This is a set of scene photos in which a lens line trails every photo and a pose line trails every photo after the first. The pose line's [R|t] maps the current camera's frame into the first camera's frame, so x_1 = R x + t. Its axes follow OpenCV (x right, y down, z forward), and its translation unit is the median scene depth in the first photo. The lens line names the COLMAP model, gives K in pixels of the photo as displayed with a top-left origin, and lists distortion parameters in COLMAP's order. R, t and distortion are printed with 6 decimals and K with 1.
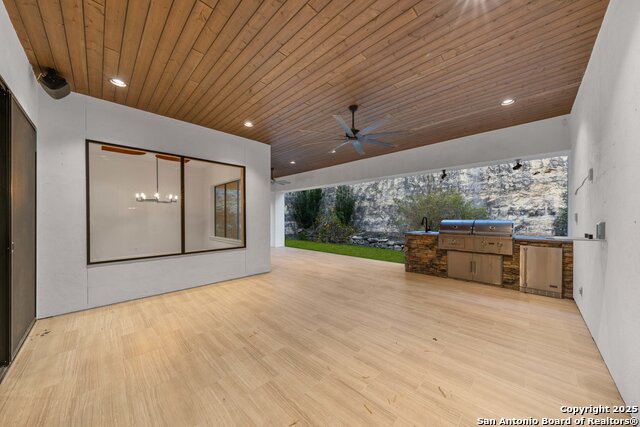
lens RADIAL K [[220.4, 0, 322.7], [0, 220.4, 219.1], [0, 0, 1]] dist [-0.000986, -0.000120]
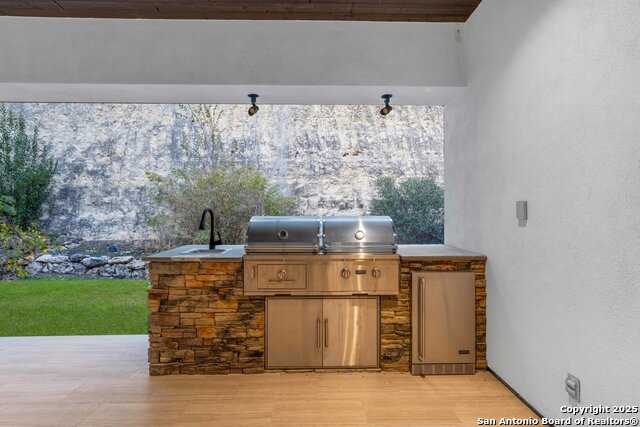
lens RADIAL K [[309.7, 0, 322.6], [0, 309.7, 208.2], [0, 0, 1]] dist [-0.001203, -0.000042]
pose [[0.702518, 0.008004, 0.711621, 0.130099], [0.004304, 0.999871, -0.015495, -0.001158], [-0.711653, 0.013949, 0.702393, 0.282637]]
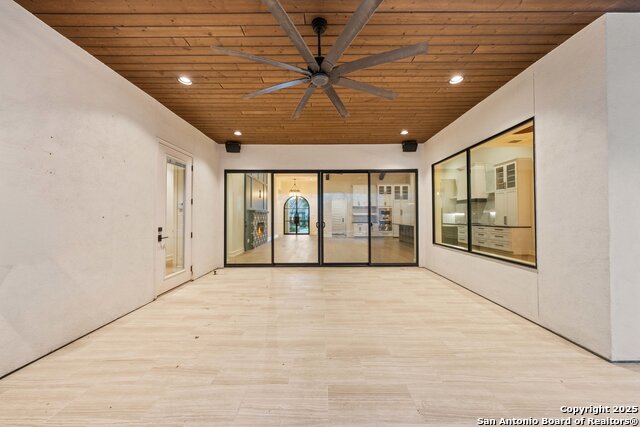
lens RADIAL K [[217.2, 0, 320.0], [0, 217.2, 213.5], [0, 0, 1]] dist [-0.000504, -0.000055]
pose [[-0.722358, -0.000569, -0.691519, 0.197787], [0.001932, 0.999994, -0.002841, -0.001310], [0.691516, -0.003388, -0.722353, 0.526597]]
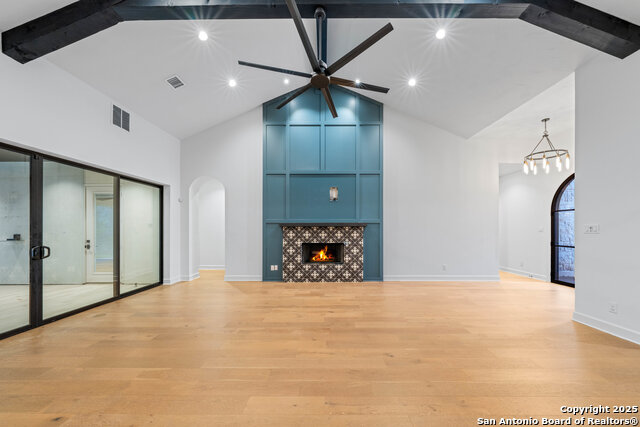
lens RADIAL K [[220.4, 0, 322.7], [0, 220.4, 219.1], [0, 0, 1]] dist [-0.000986, -0.000120]
pose [[-0.687931, 0.011011, 0.725692, -0.704121], [0.014174, 0.999898, -0.001736, -0.024572], [-0.725638, 0.009092, -0.688017, 0.029739]]
